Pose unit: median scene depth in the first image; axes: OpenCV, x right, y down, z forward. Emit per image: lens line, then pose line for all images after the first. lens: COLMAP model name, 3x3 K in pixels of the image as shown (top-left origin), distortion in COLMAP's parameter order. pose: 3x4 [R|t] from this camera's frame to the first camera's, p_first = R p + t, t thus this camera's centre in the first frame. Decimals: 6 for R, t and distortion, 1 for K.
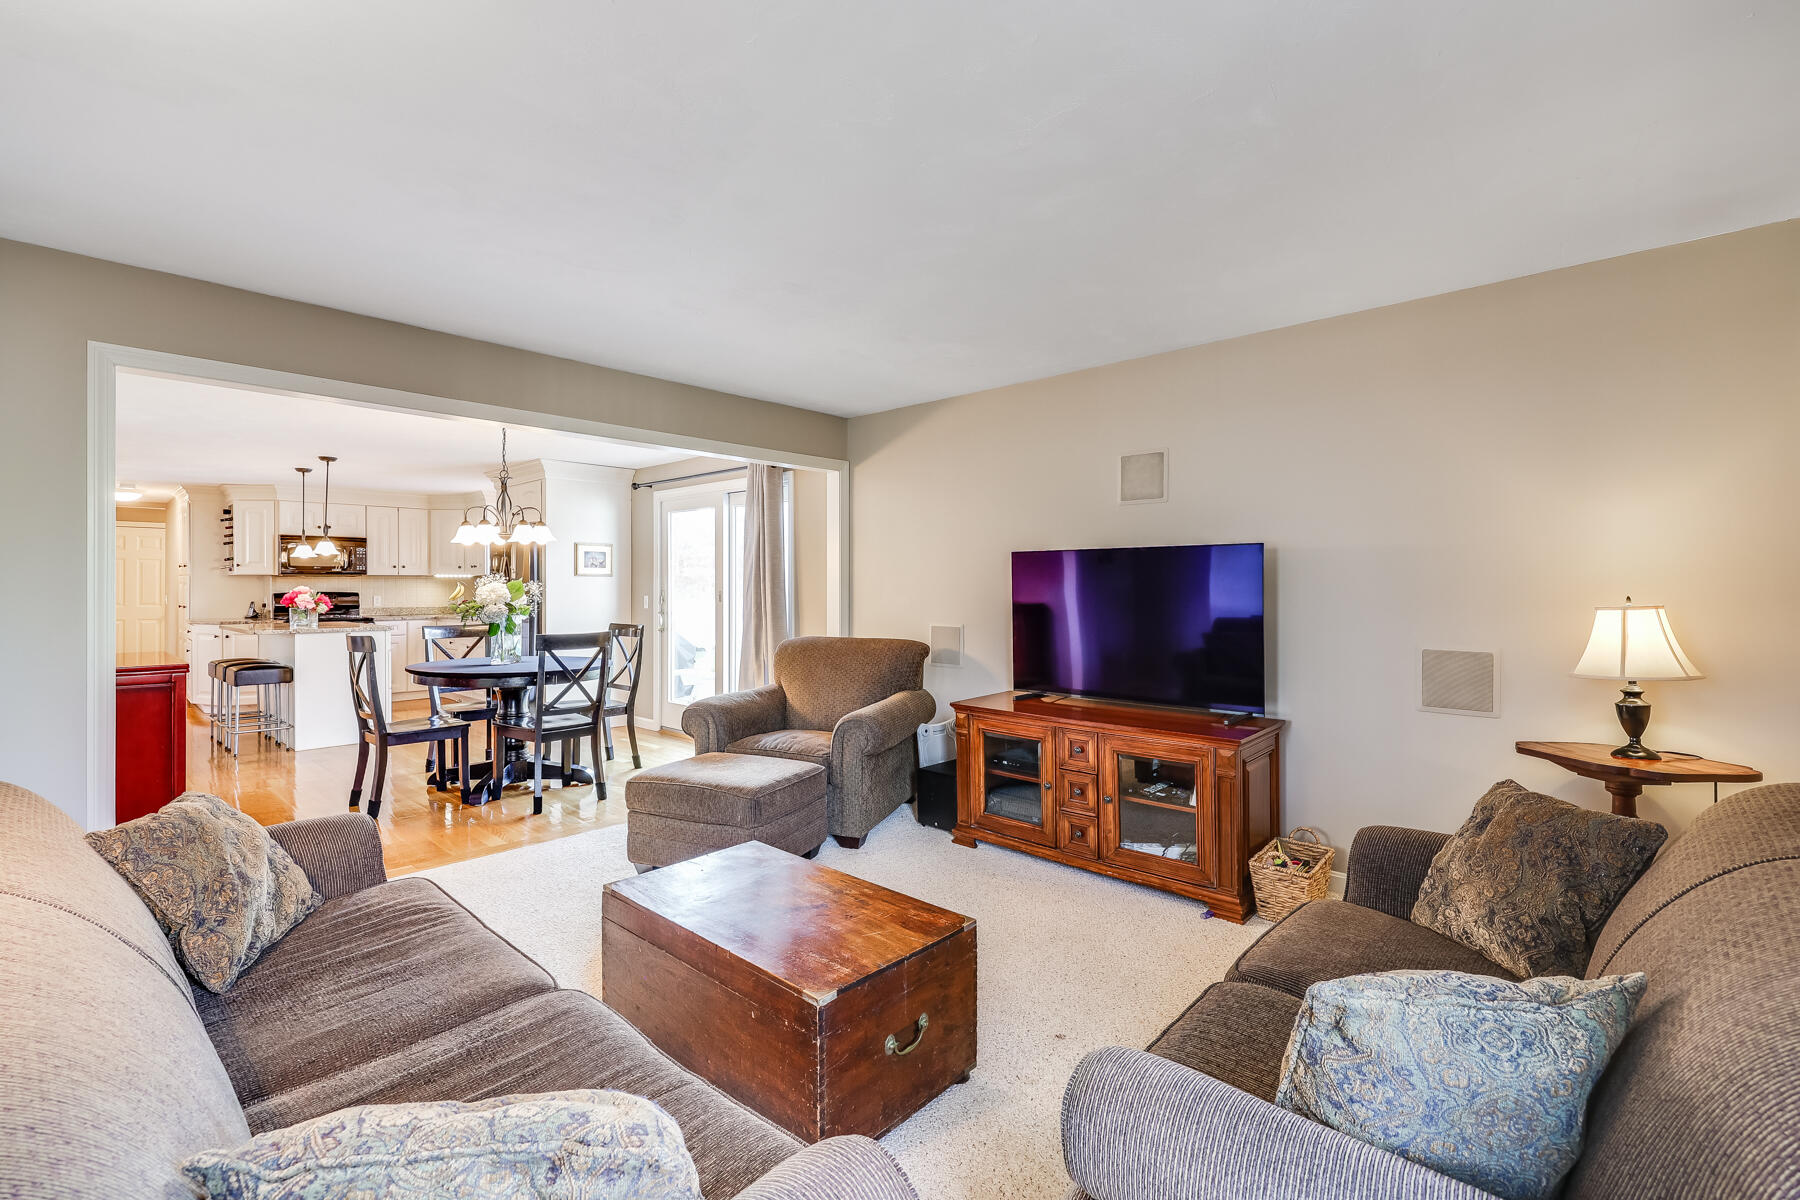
lens RADIAL K [[790.6, 0, 893.0], [0, 790.6, 587.0], [0, 0, 1]] dist [-0.001610, 0.000095]
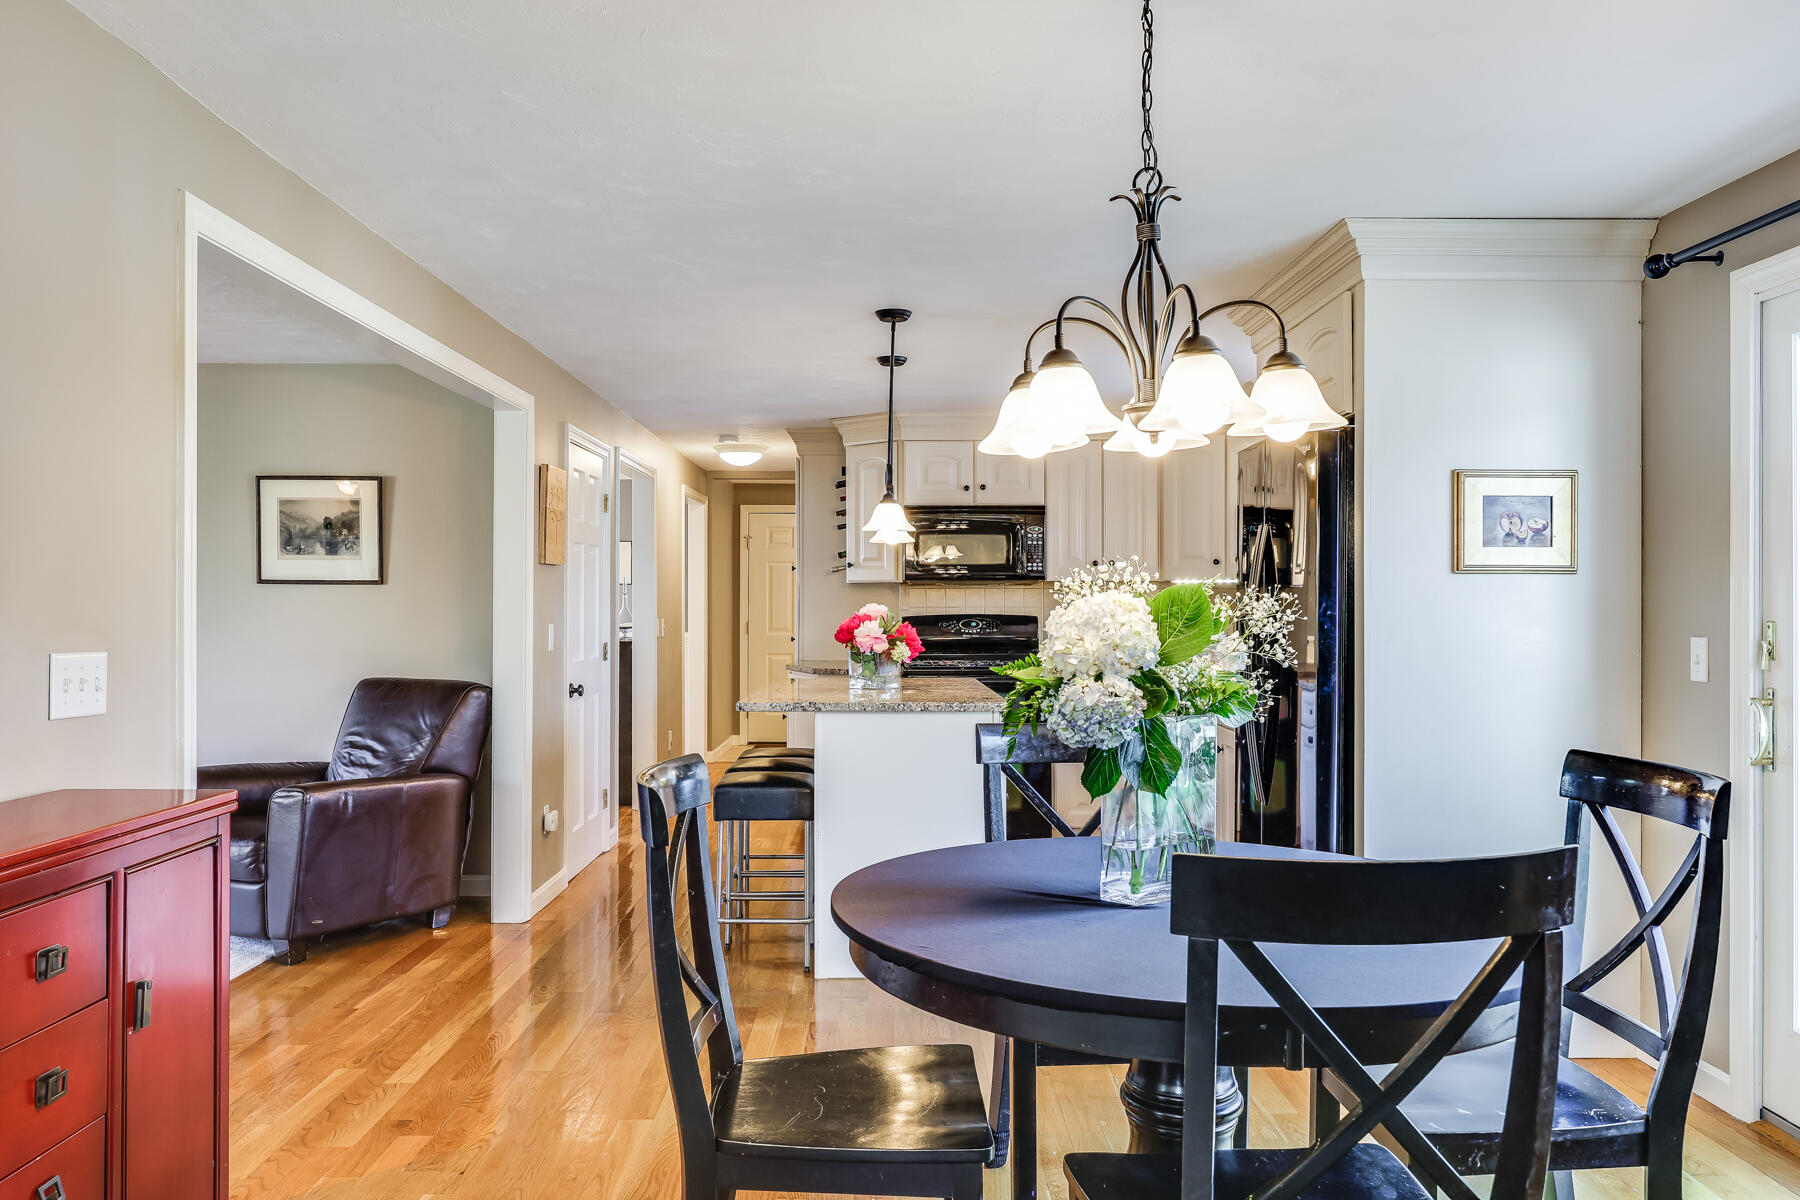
lens RADIAL K [[1339.1, 0, 901.7], [0, 1339.1, 592.9], [0, 0, 1]] dist [0.008349, 0.008204]
pose [[0.694255, -0.004791, -0.719713, -0.166332], [-0.002220, 0.999959, -0.008798, -0.000458], [0.719726, 0.007706, 0.694216, 0.462611]]
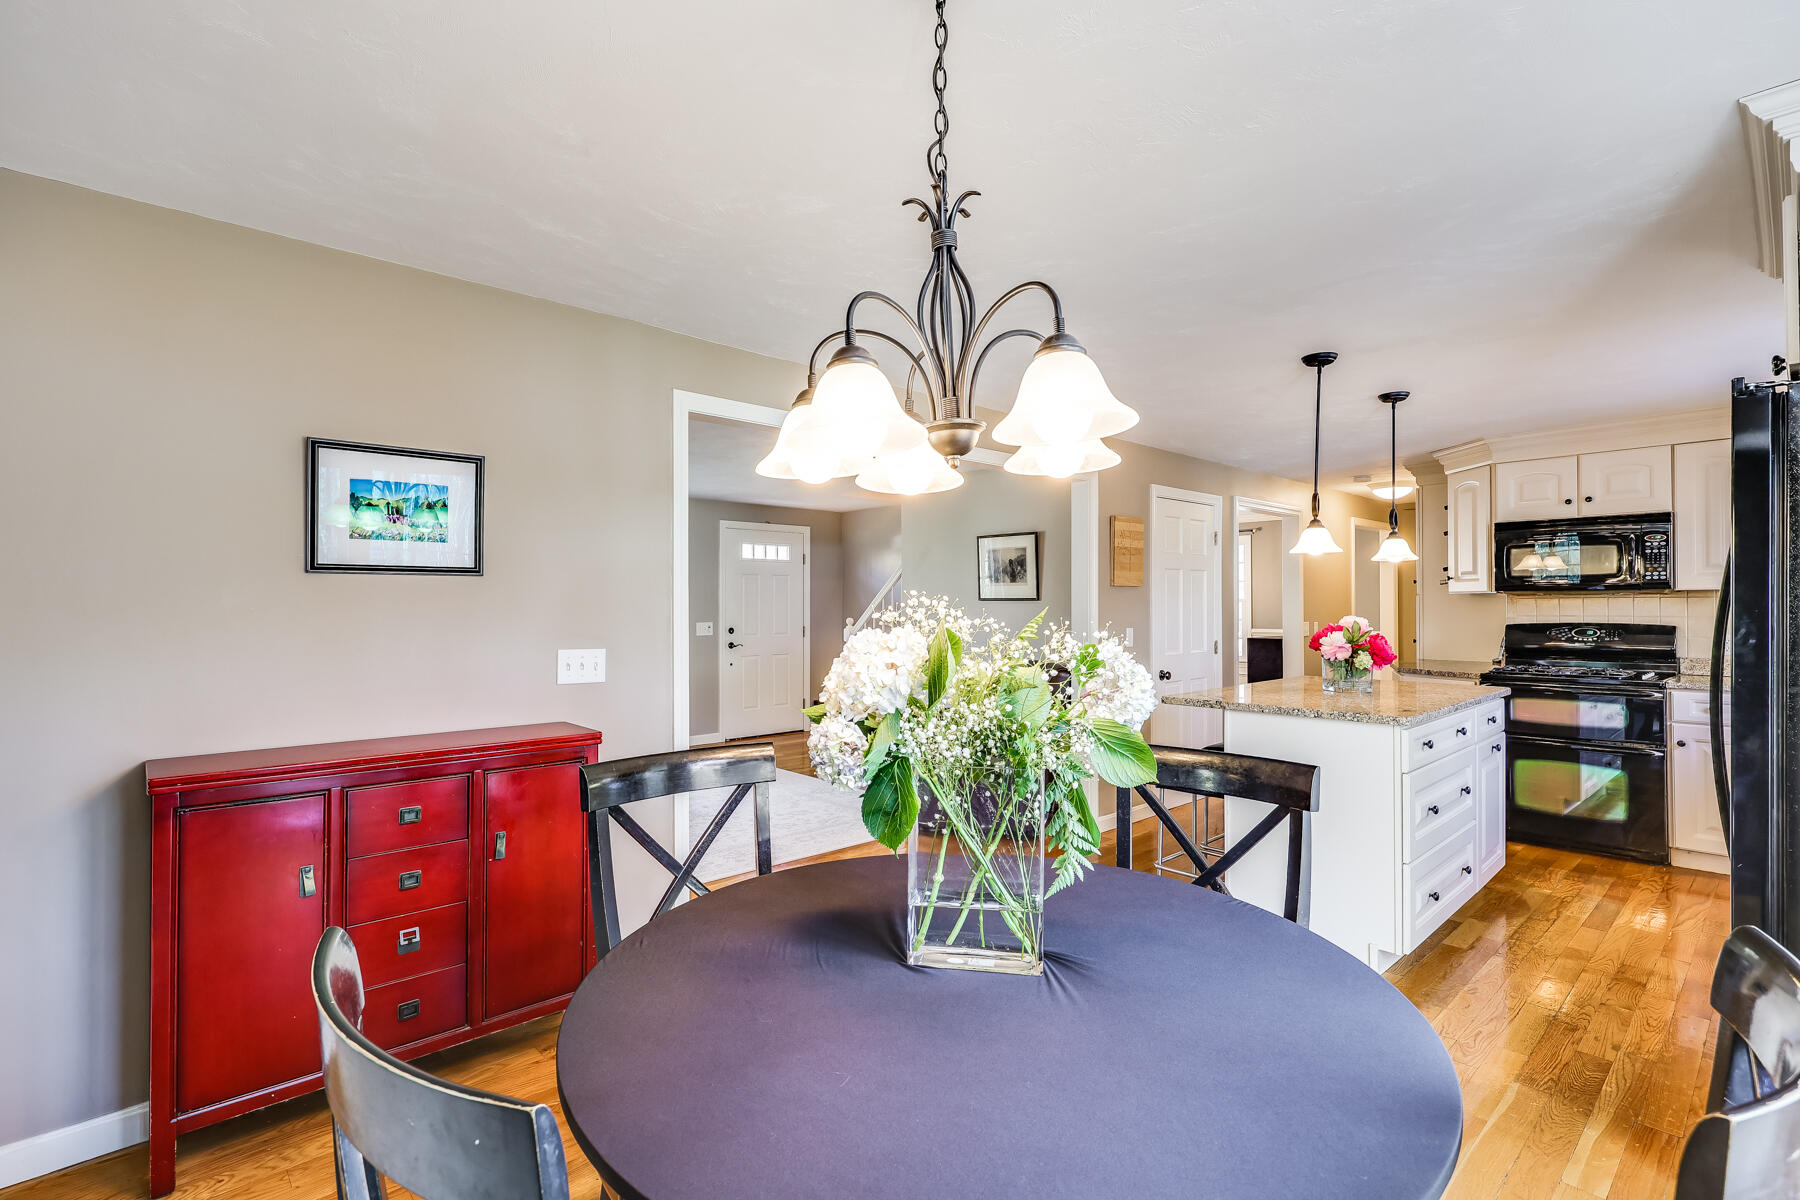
lens RADIAL K [[821.1, 0, 900.0], [0, 821.1, 600.0], [0, 0, 1]] dist [0.008656, 0.000472]
pose [[-0.070376, -0.004820, -0.997509, -0.178497], [0.000512, 0.999988, -0.004868, -0.009215], [0.997520, -0.000853, -0.070373, 0.740455]]
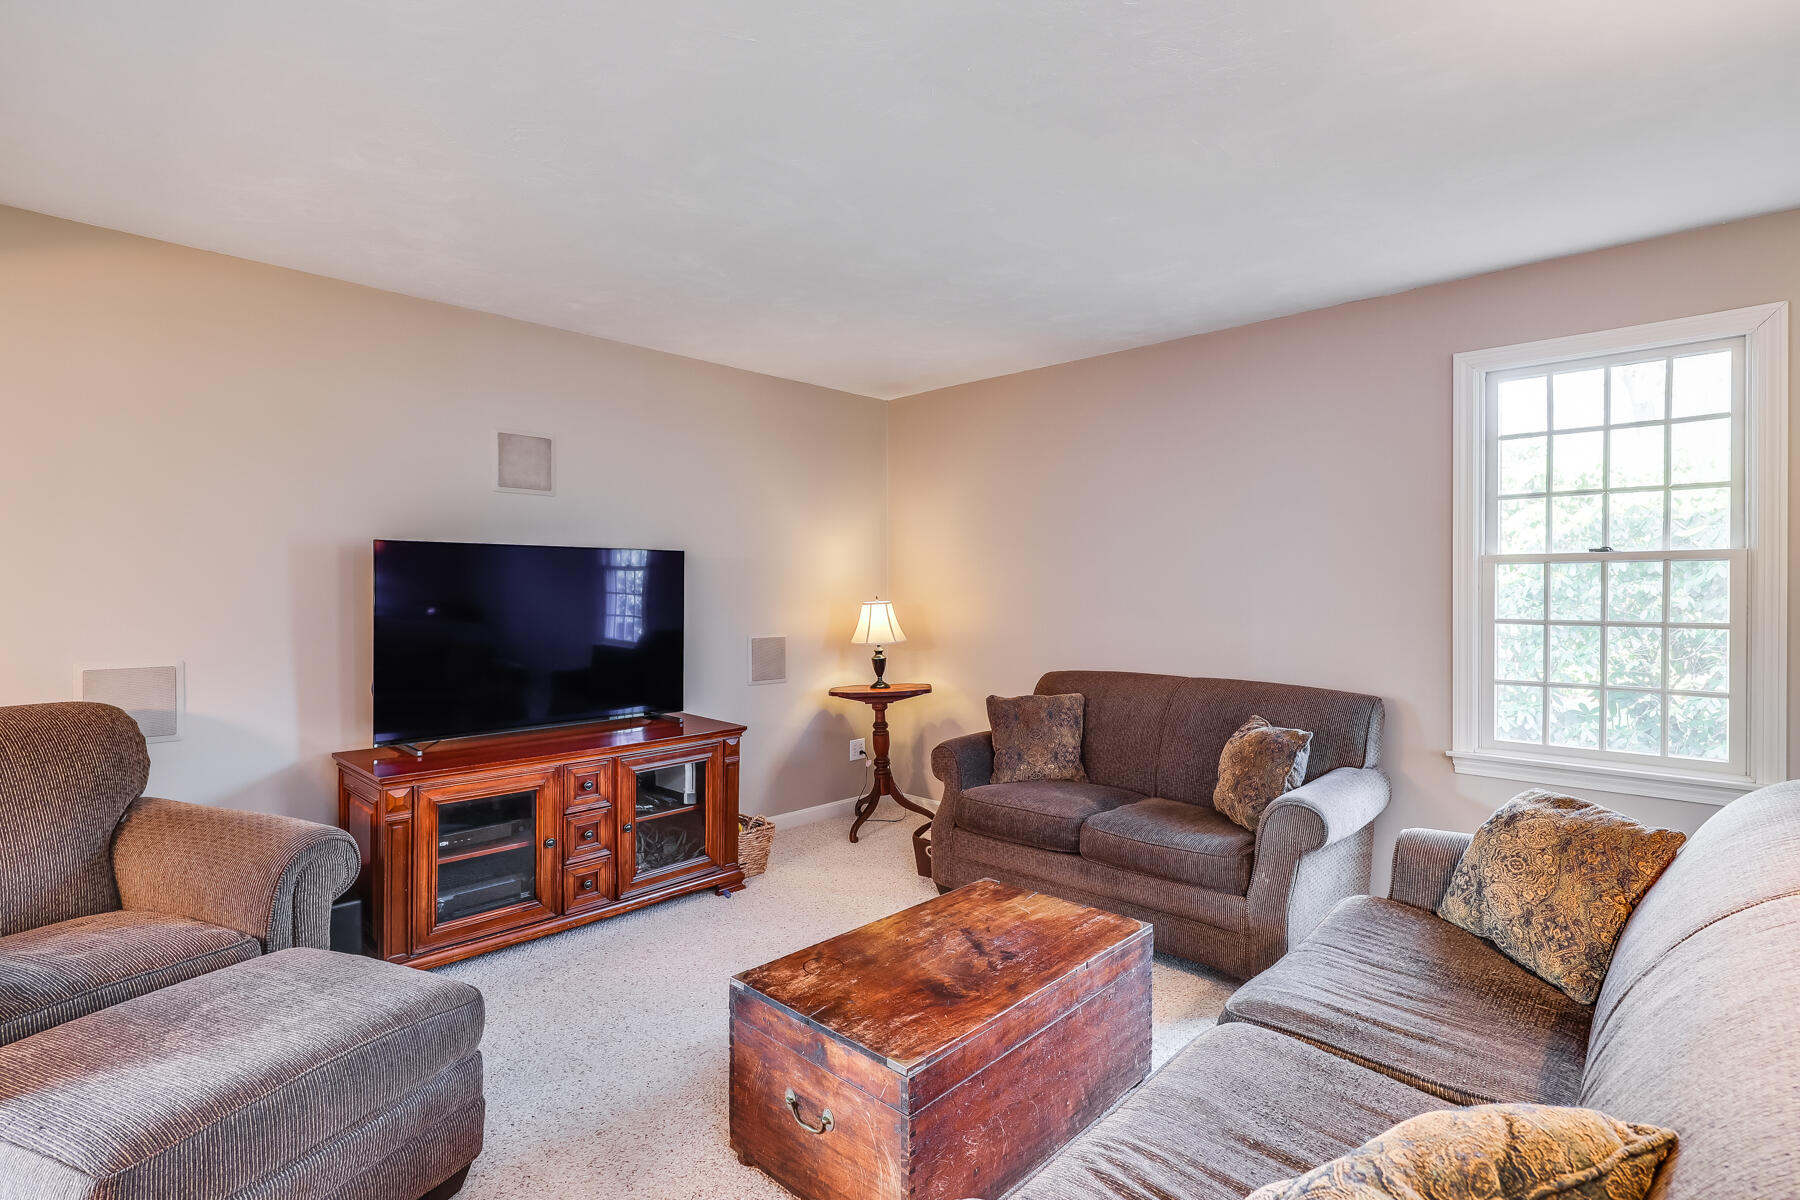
lens RADIAL K [[872.3, 0, 900.0], [0, 872.3, 600.0], [0, 0, 1]] dist [0.002566, 0.000908]
pose [[0.006636, -0.011971, 0.999906, -0.353016], [0.001276, 0.999928, 0.011963, -0.001151], [-0.999977, 0.001196, 0.006651, 0.335194]]
